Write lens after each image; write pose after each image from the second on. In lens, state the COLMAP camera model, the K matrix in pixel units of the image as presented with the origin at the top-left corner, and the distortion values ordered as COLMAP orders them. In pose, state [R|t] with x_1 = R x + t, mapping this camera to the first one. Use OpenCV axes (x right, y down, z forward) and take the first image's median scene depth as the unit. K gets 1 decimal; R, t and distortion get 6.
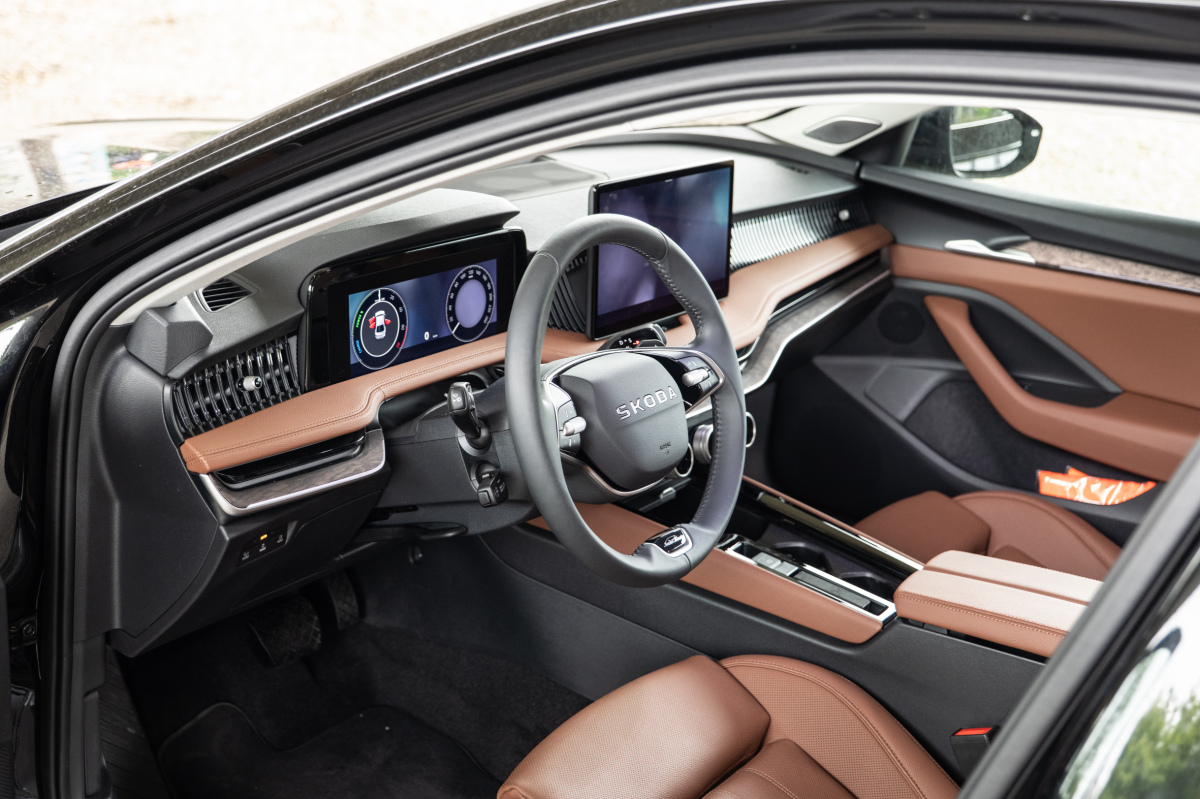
lens RADIAL K [[1704.7, 0, 600.0], [0, 1704.7, 399.5], [0, 0, 1]] dist [-0.020897, -0.026025]
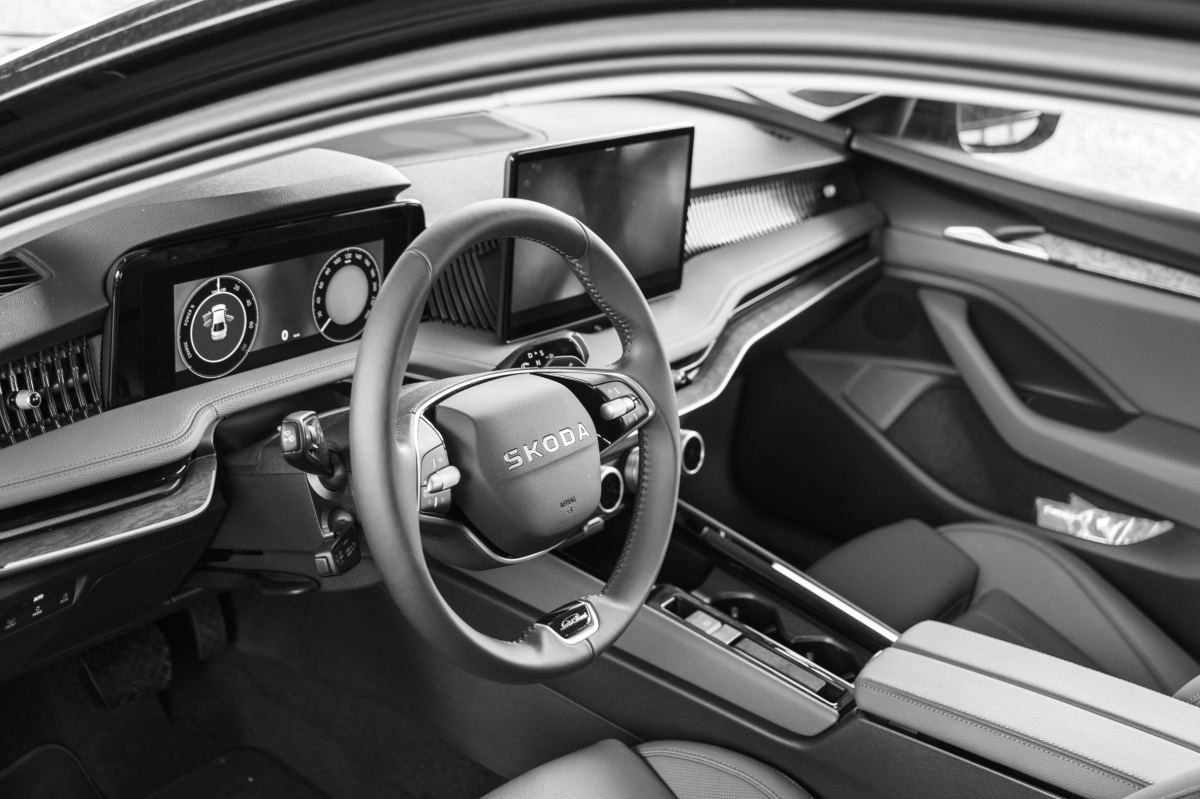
lens RADIAL K [[1746.9, 0, 600.0], [0, 1746.9, 399.5], [0, 0, 1]] dist [-0.007629, -0.039593]
pose [[0.998635, 0.051327, 0.009728, 0.033127], [-0.051627, 0.998100, 0.033636, -0.036448], [-0.007983, -0.034092, 0.999387, 0.158876]]
